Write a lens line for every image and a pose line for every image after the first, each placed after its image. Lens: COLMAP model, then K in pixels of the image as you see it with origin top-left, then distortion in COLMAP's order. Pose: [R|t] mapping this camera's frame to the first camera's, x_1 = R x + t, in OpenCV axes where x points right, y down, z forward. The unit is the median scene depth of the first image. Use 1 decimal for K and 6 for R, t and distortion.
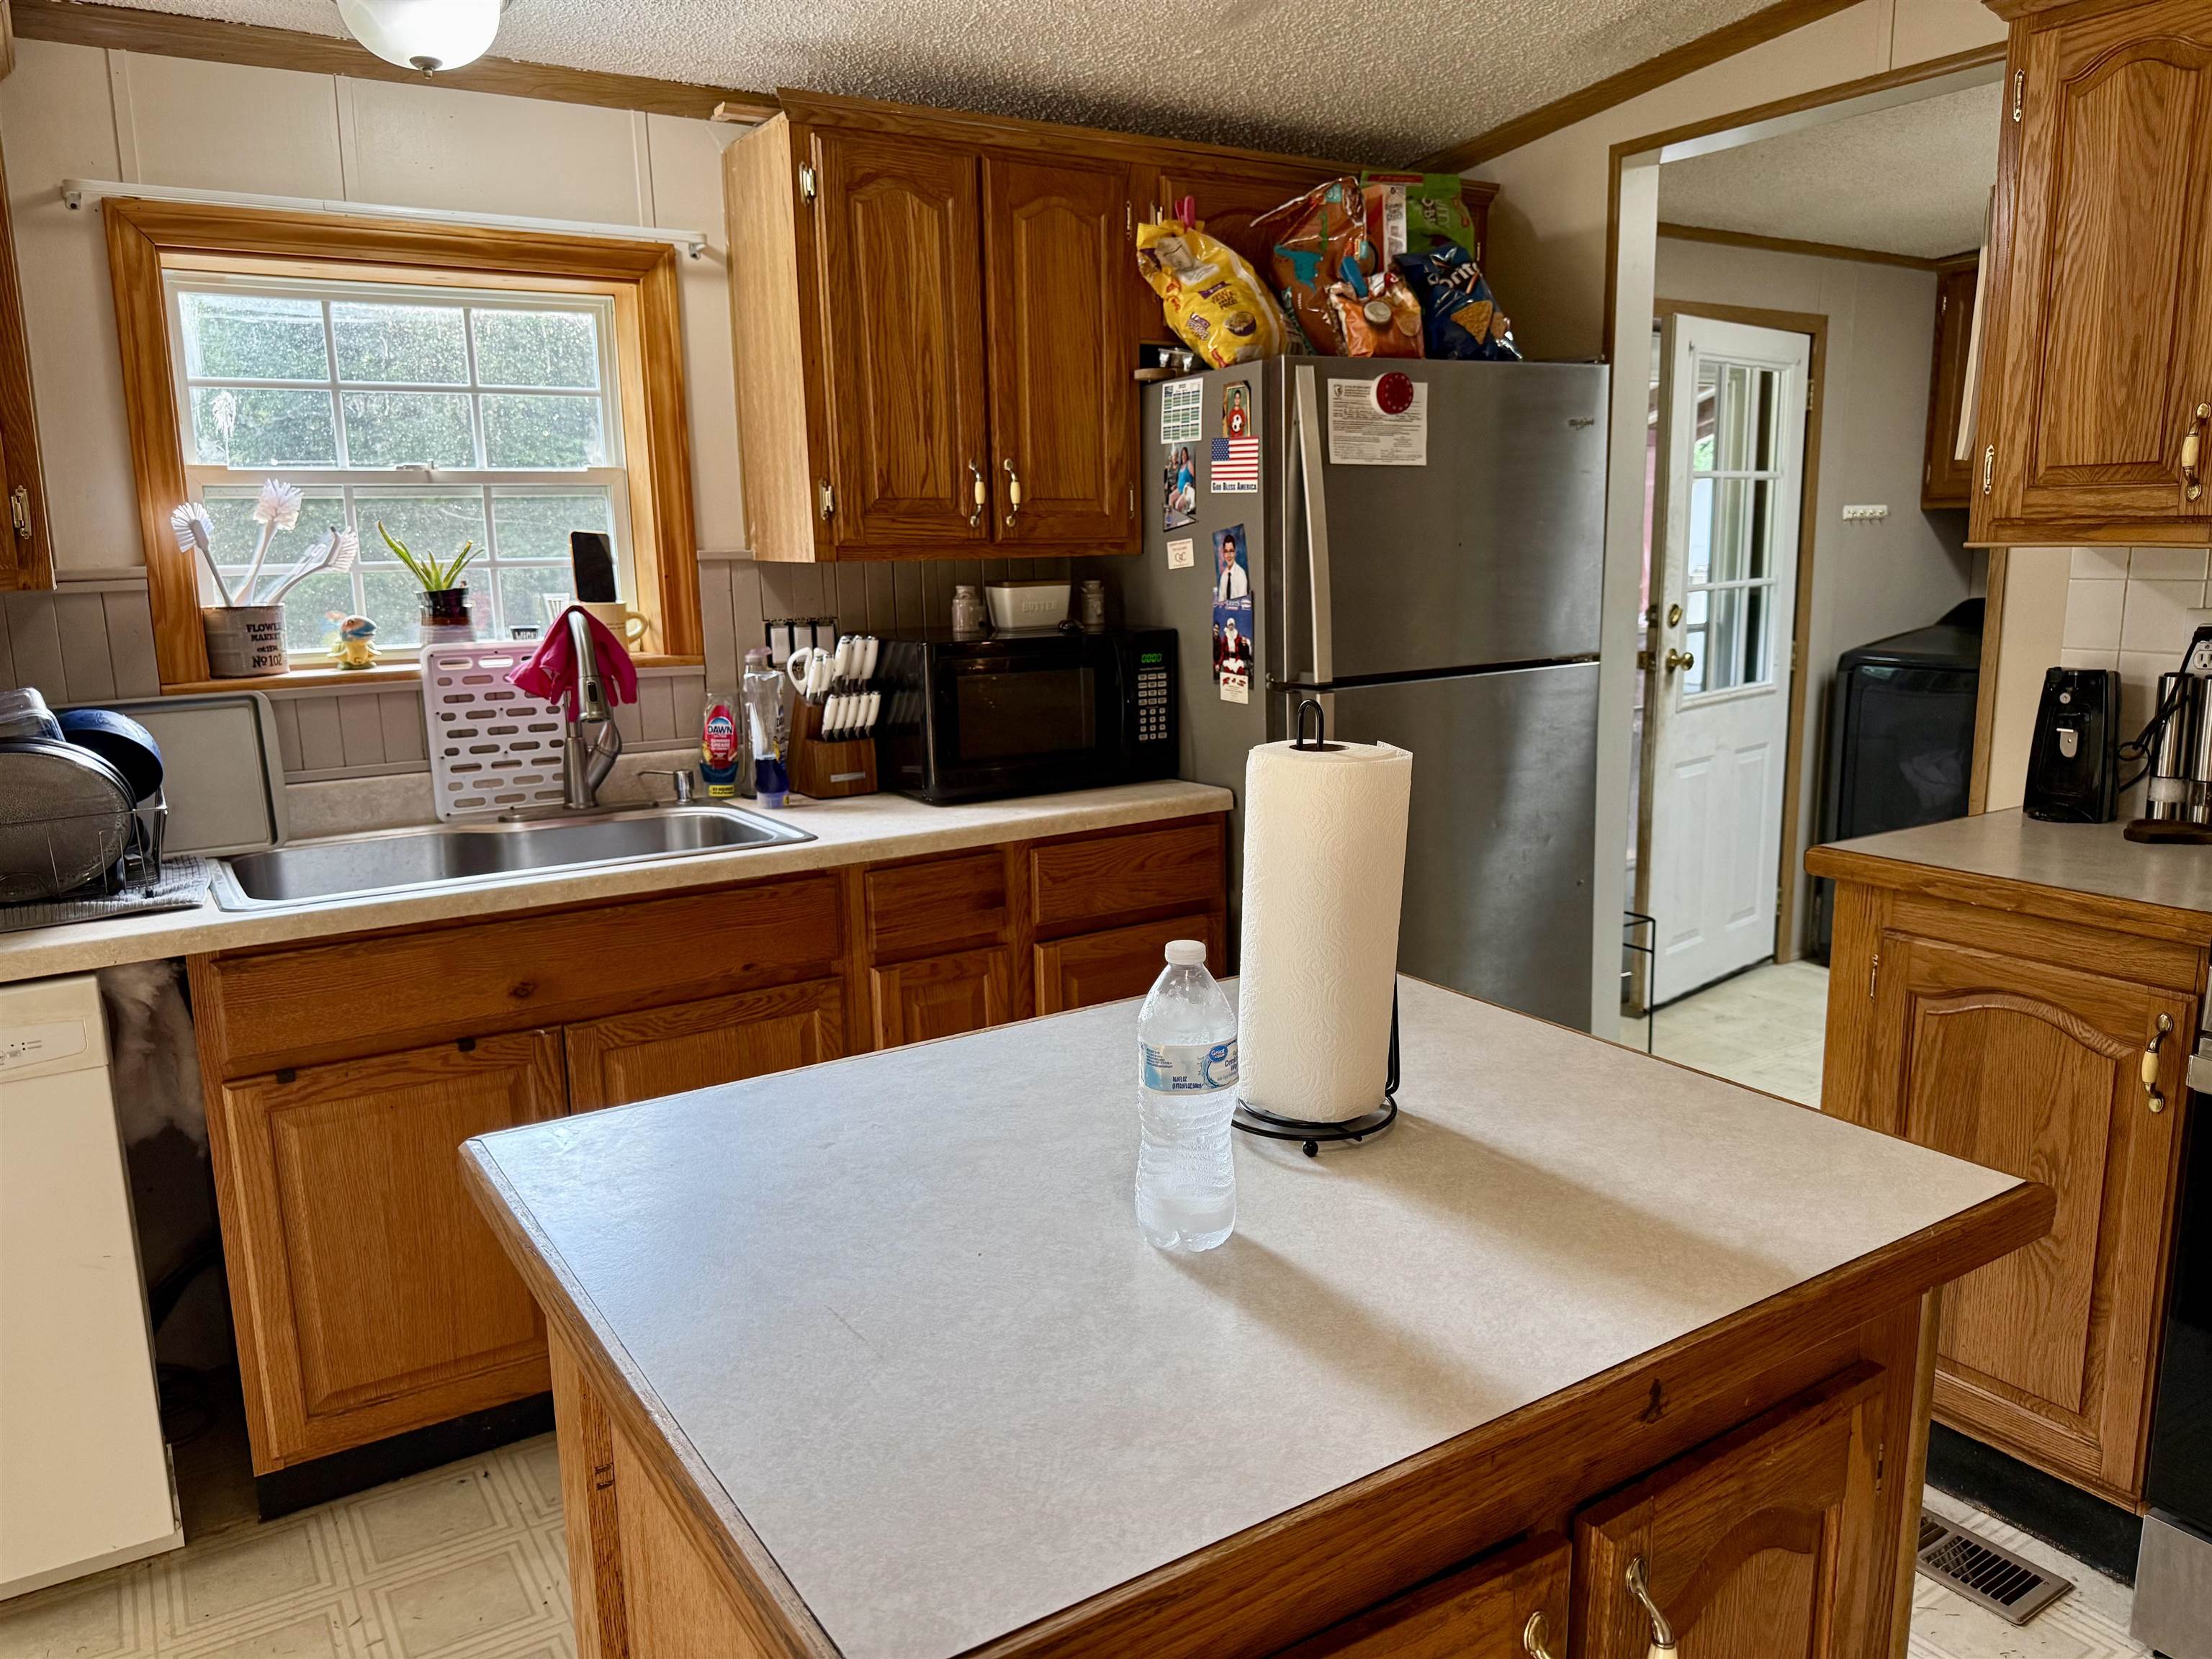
lens RADIAL K [[1574.1, 0, 1110.6], [0, 1574.1, 826.5], [0, 0, 1]] dist [0.007990, -0.000107]
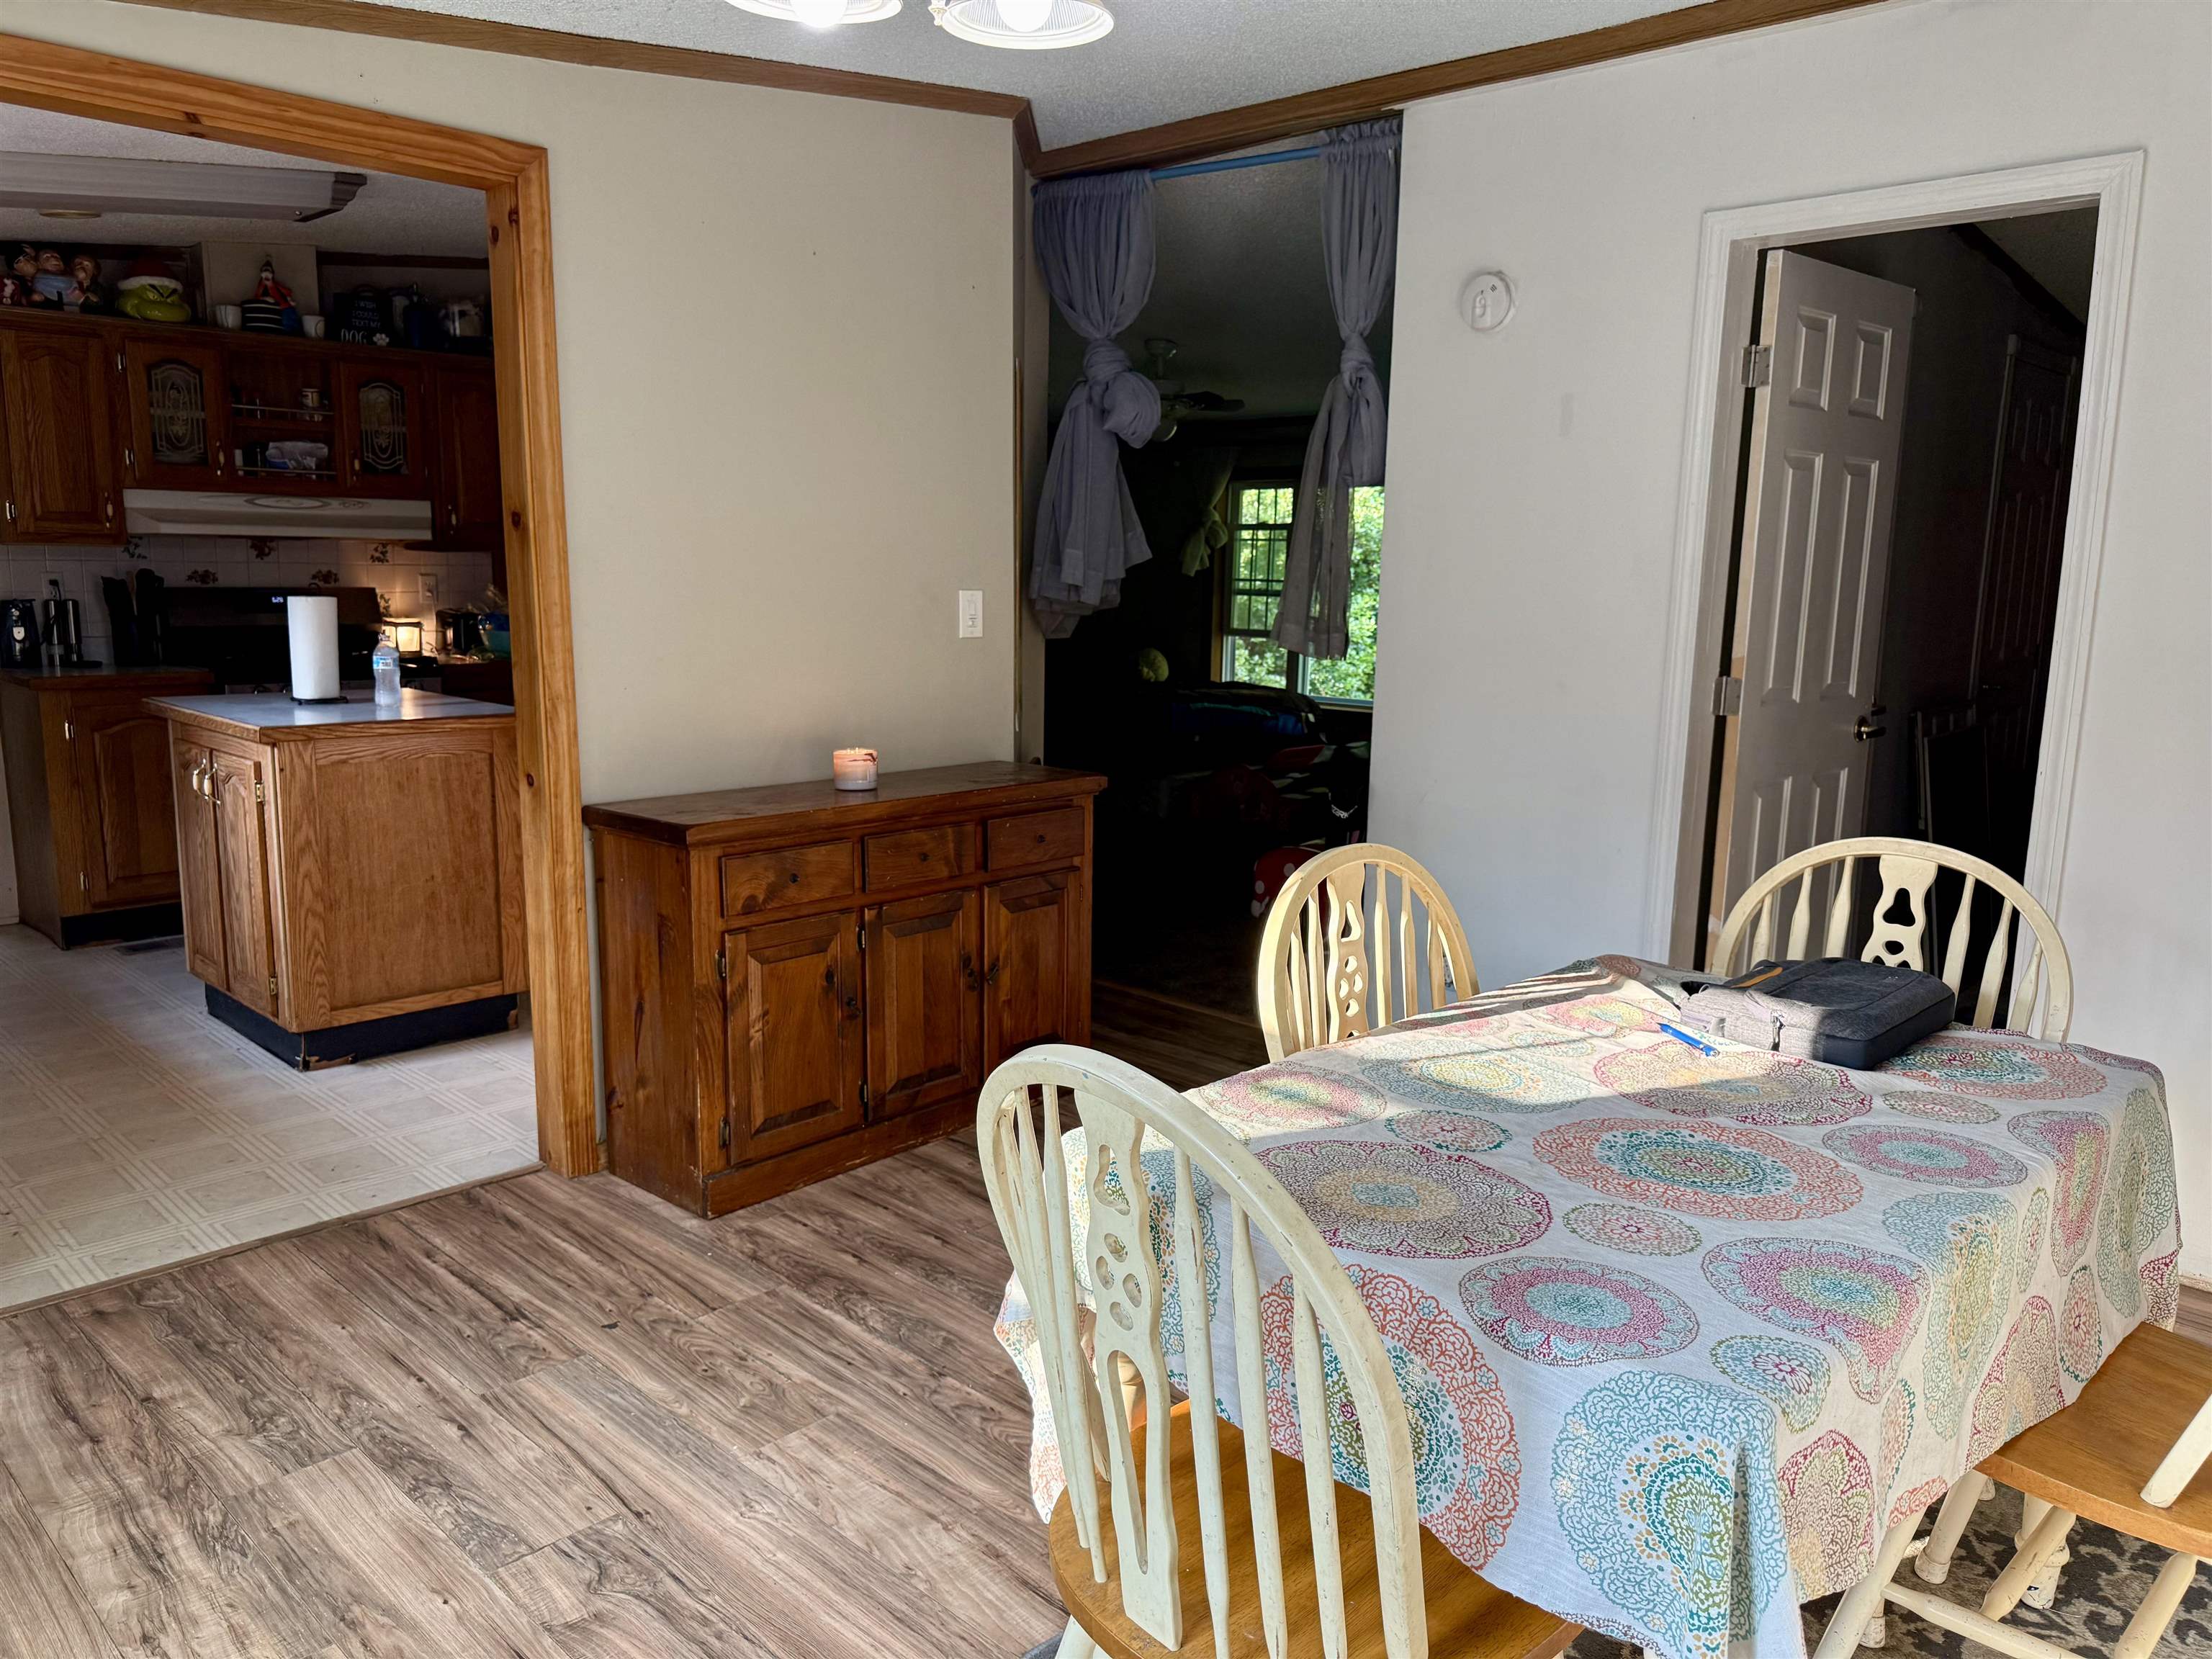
lens RADIAL K [[1574.1, 0, 1101.6], [0, 1574.1, 817.6], [0, 0, 1]] dist [0.007990, -0.000107]
pose [[-0.221415, -0.155902, 0.962637, -2.102004], [0.166050, 0.966695, 0.194752, 0.019978], [-0.960939, 0.202967, -0.188153, 0.002581]]
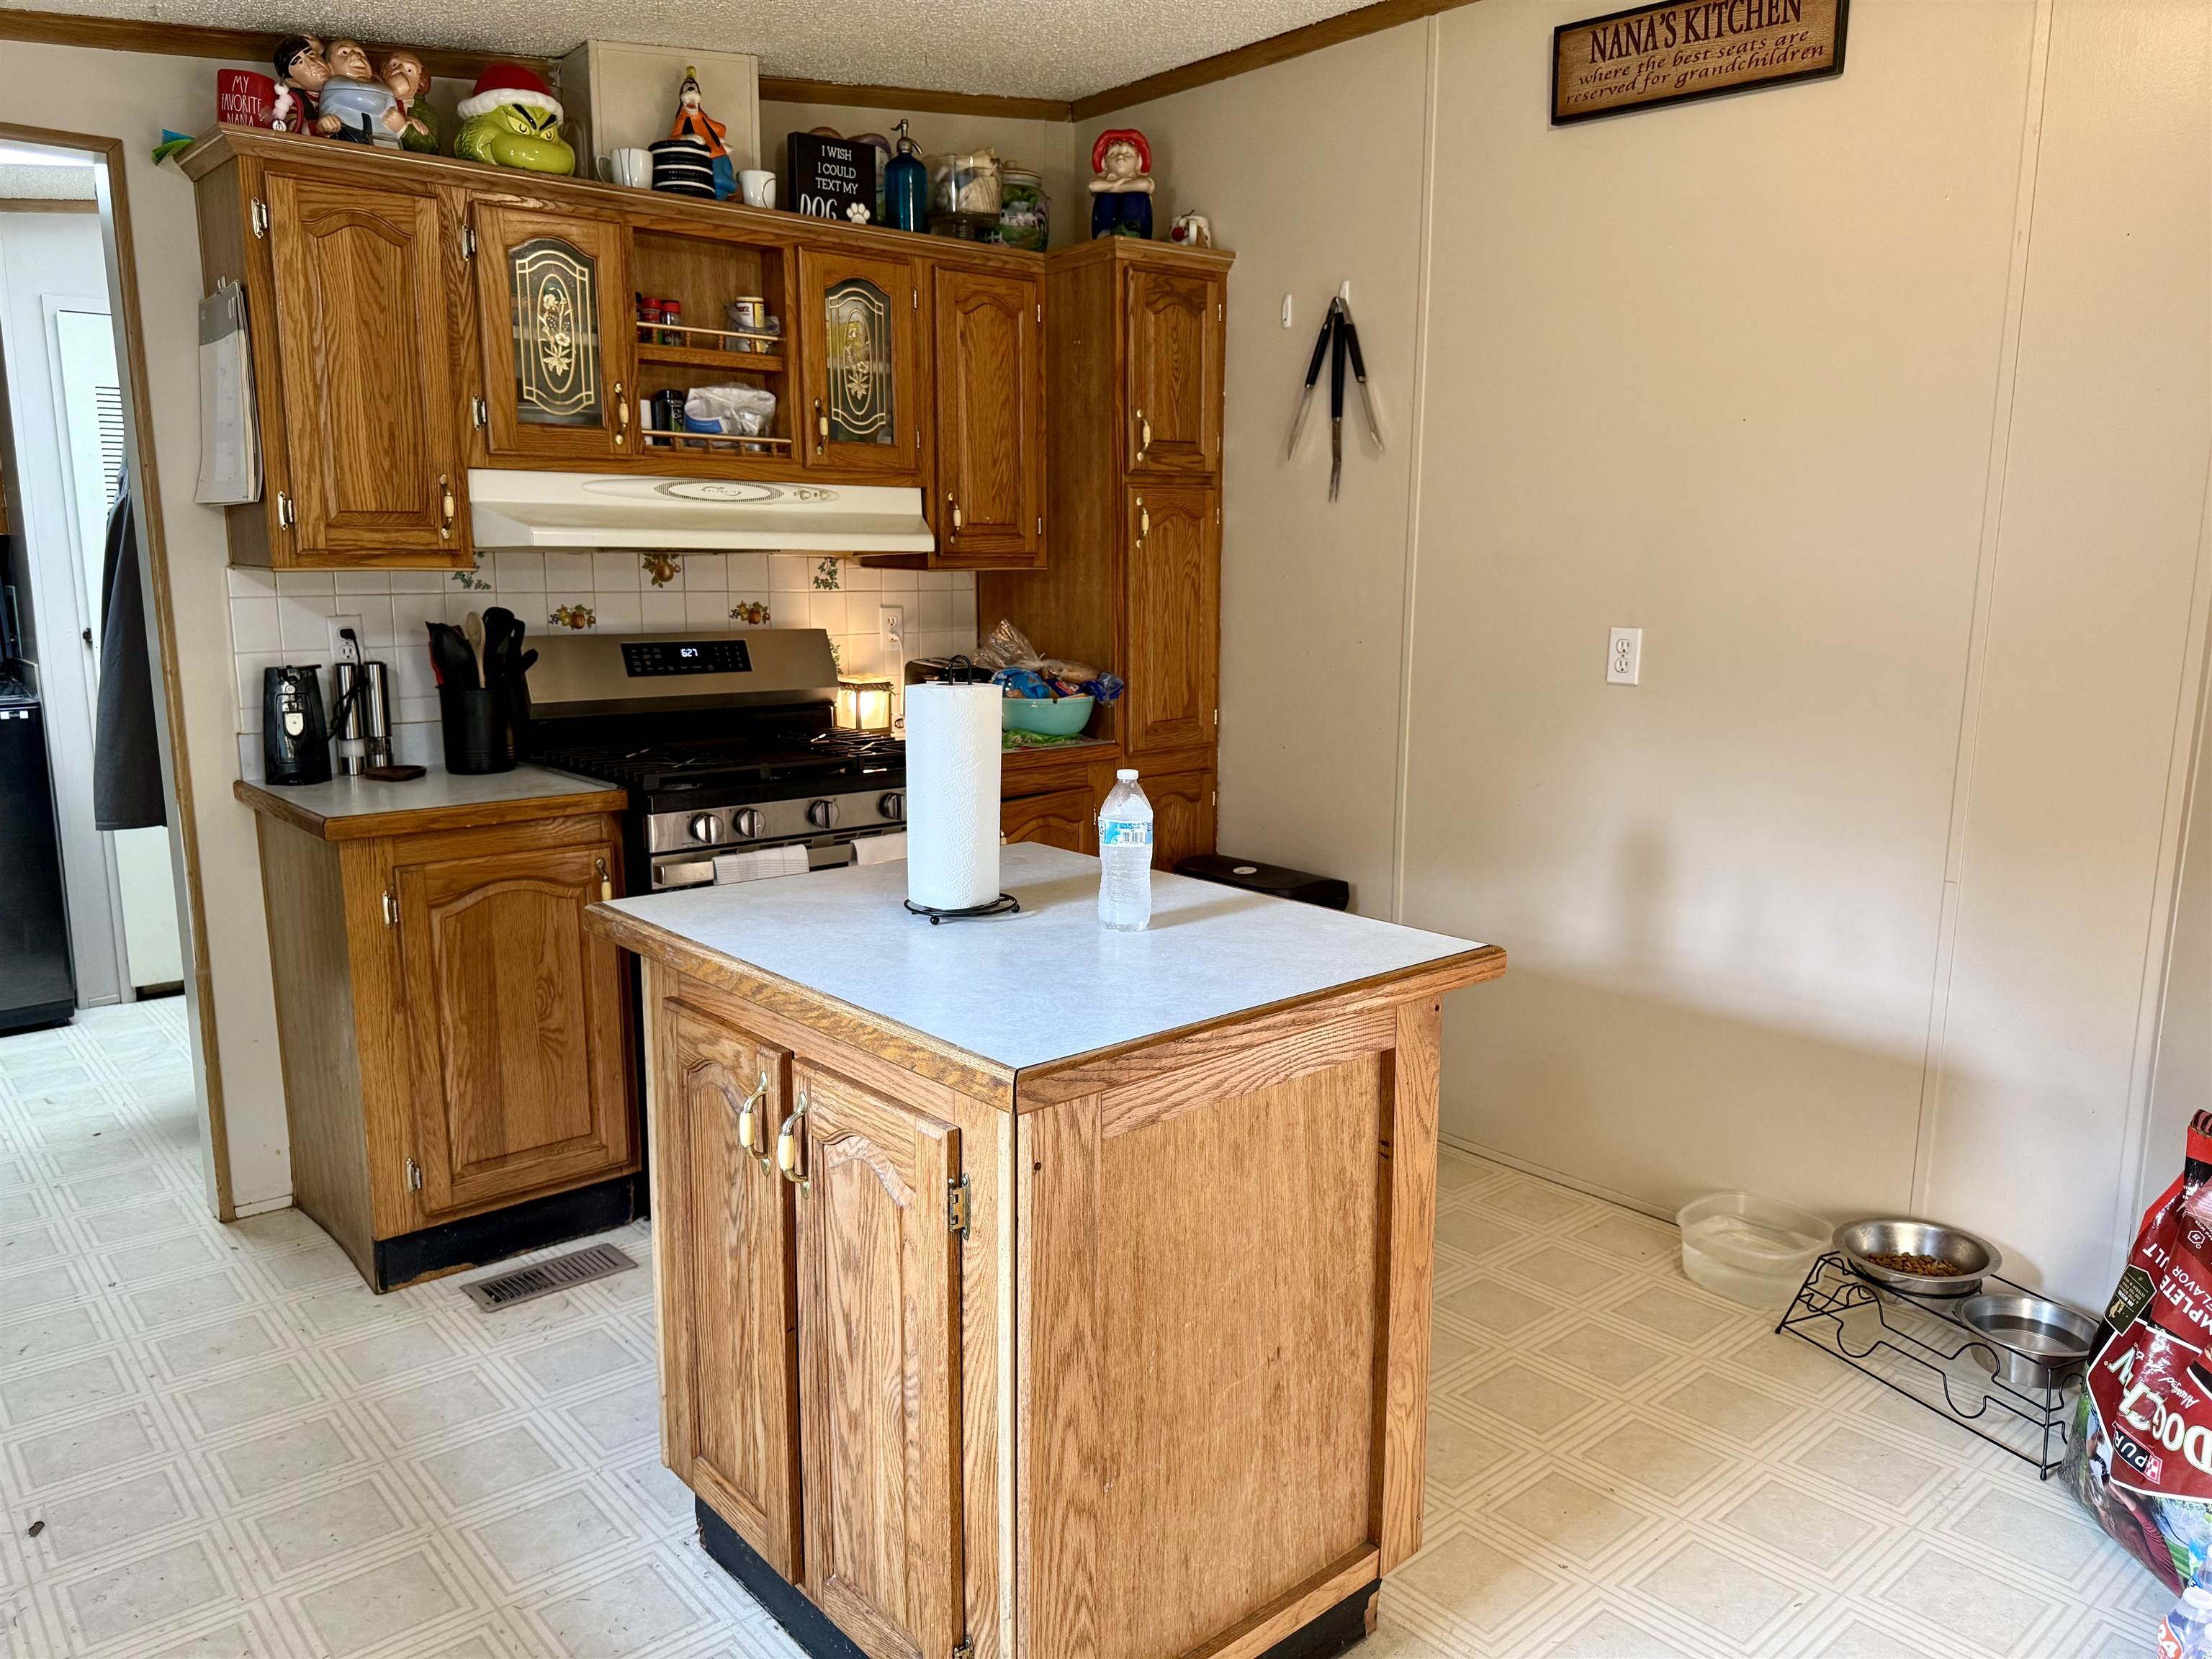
lens RADIAL K [[1574.1, 0, 1109.0], [0, 1574.1, 831.9], [0, 0, 1]] dist [0.007990, -0.000107]
pose [[-0.135149, -0.163154, 0.977300, -0.822138], [0.183538, 0.965157, 0.186508, -0.094079], [-0.973678, 0.204578, -0.100495, 0.548742]]
